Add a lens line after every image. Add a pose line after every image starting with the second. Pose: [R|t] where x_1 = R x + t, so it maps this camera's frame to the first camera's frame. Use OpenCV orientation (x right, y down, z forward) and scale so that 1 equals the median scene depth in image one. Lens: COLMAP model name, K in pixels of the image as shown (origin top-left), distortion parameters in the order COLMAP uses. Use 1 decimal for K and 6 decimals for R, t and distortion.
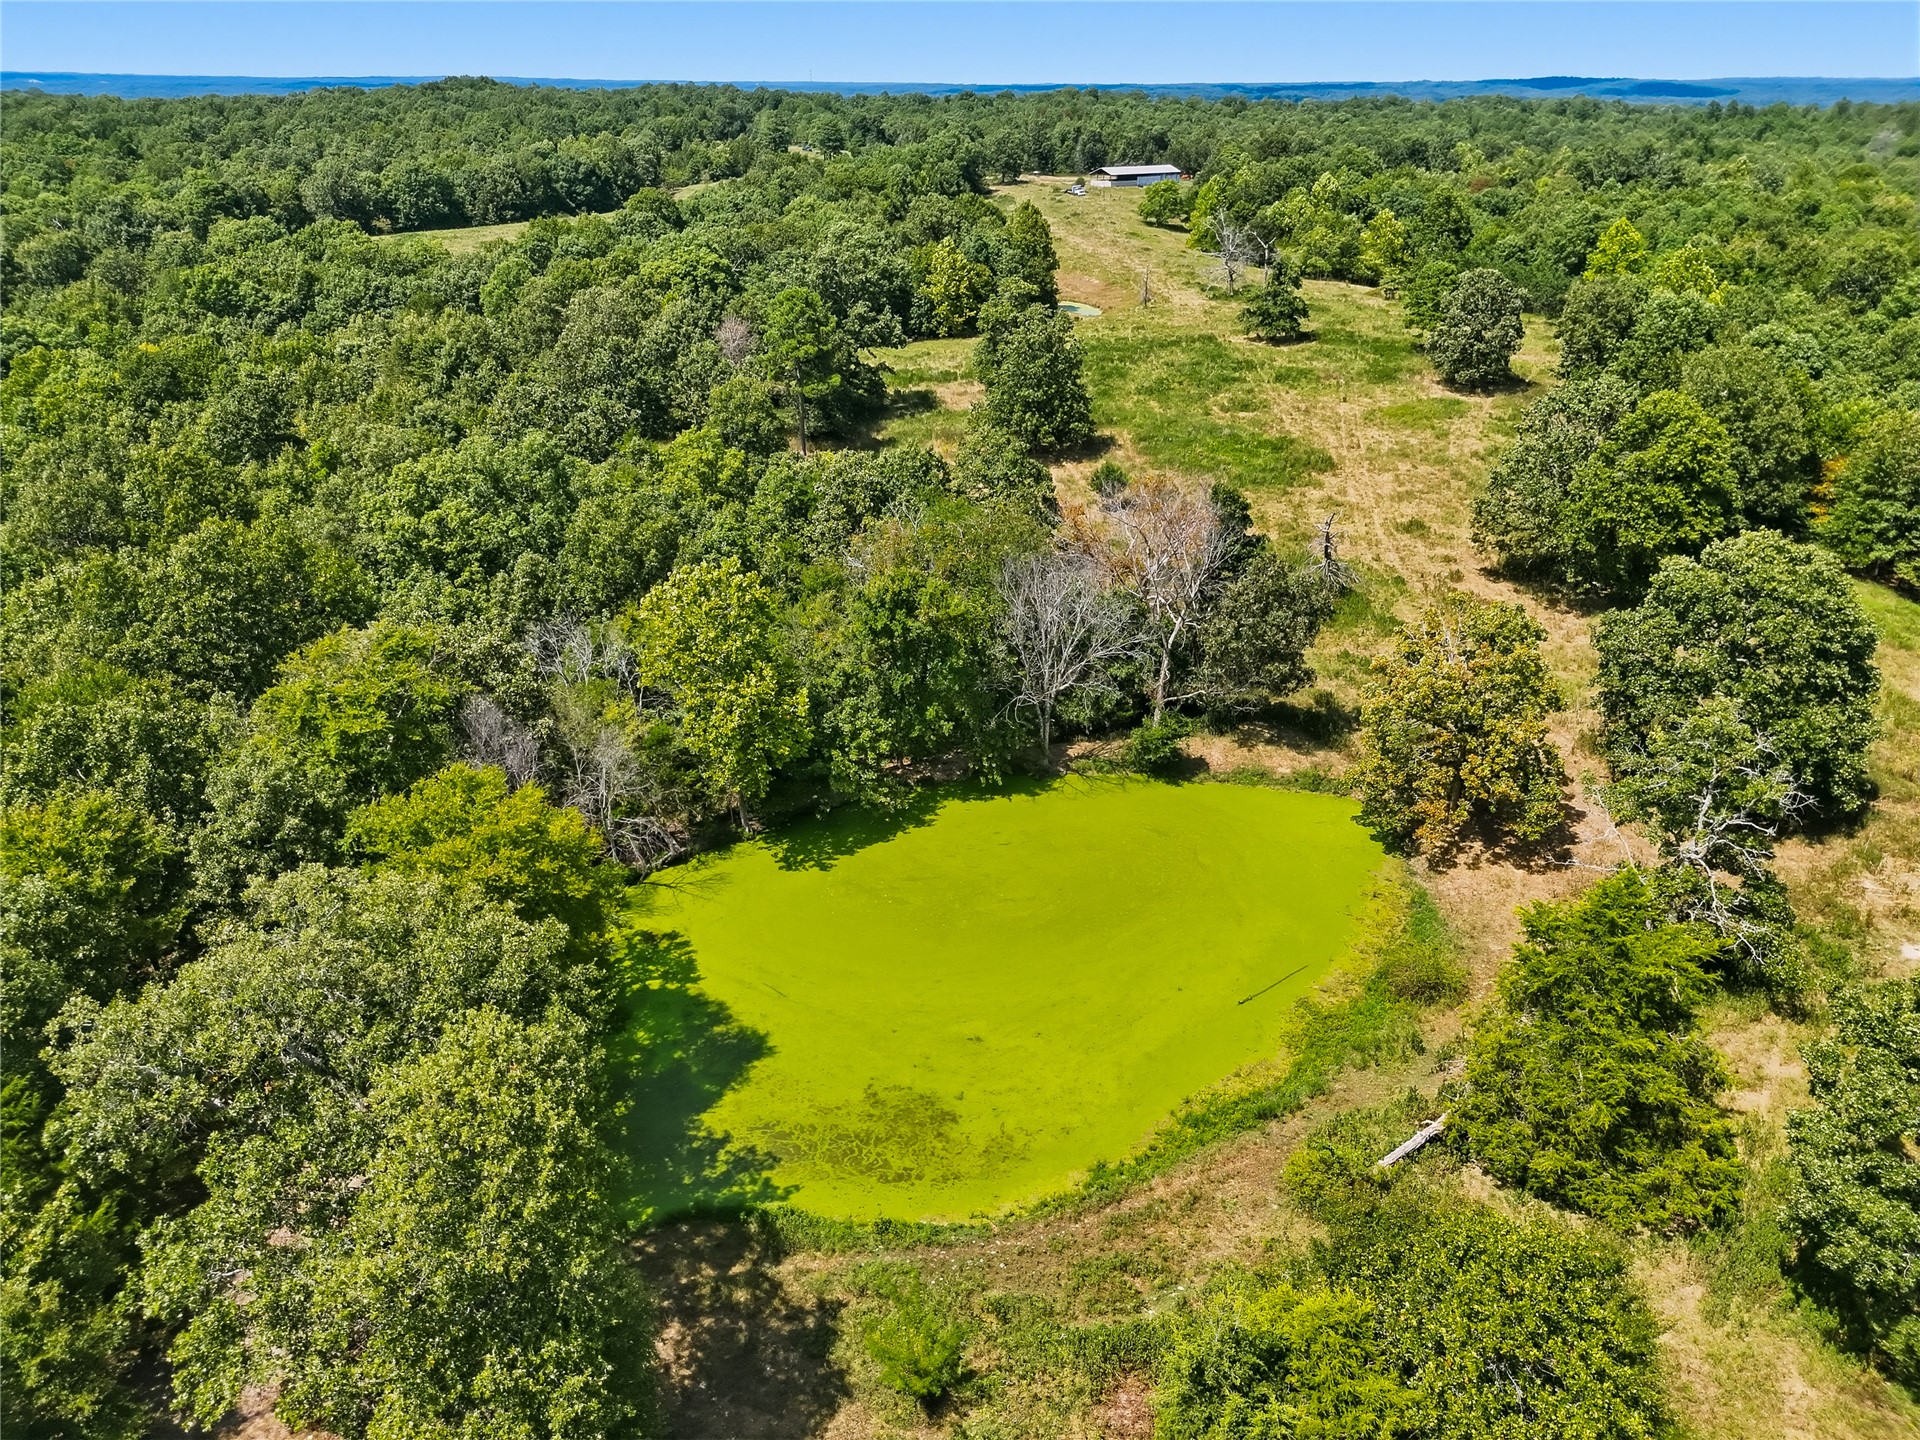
lens RADIAL K [[1319.1, 0, 948.1], [0, 1319.1, 731.4], [0, 0, 1]] dist [0.046087, -0.038651]
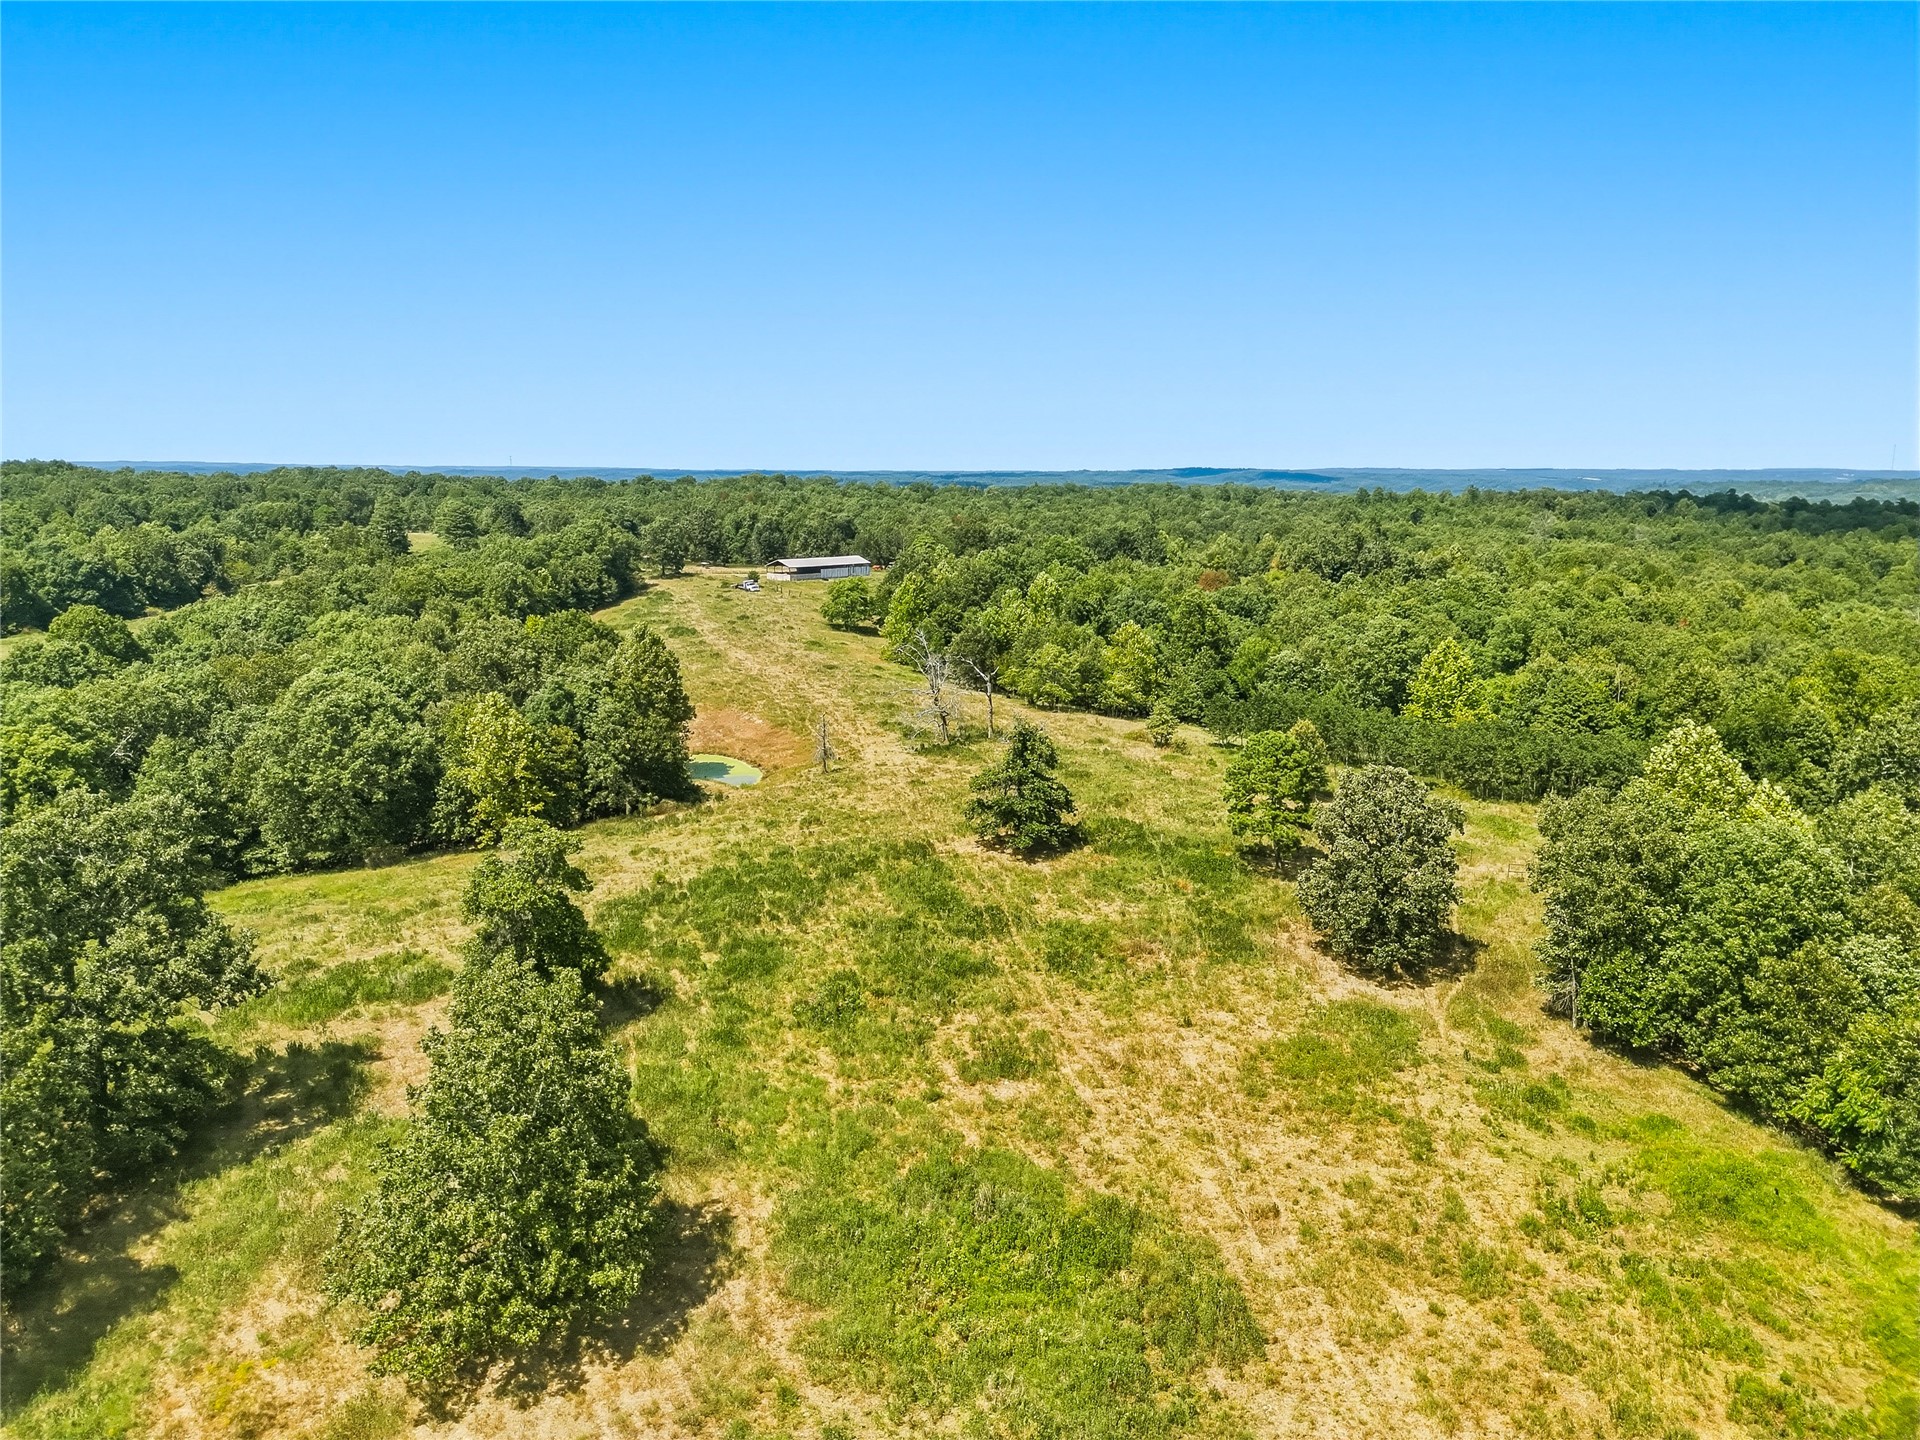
lens RADIAL K [[1319.1, 0, 968.4], [0, 1319.1, 722.1], [0, 0, 1]] dist [0.046087, -0.038651]
pose [[0.974309, -0.038419, 0.221914, 0.054275], [0.095160, 0.963292, -0.251026, -0.126843], [-0.204123, 0.265694, 0.942200, 0.259947]]
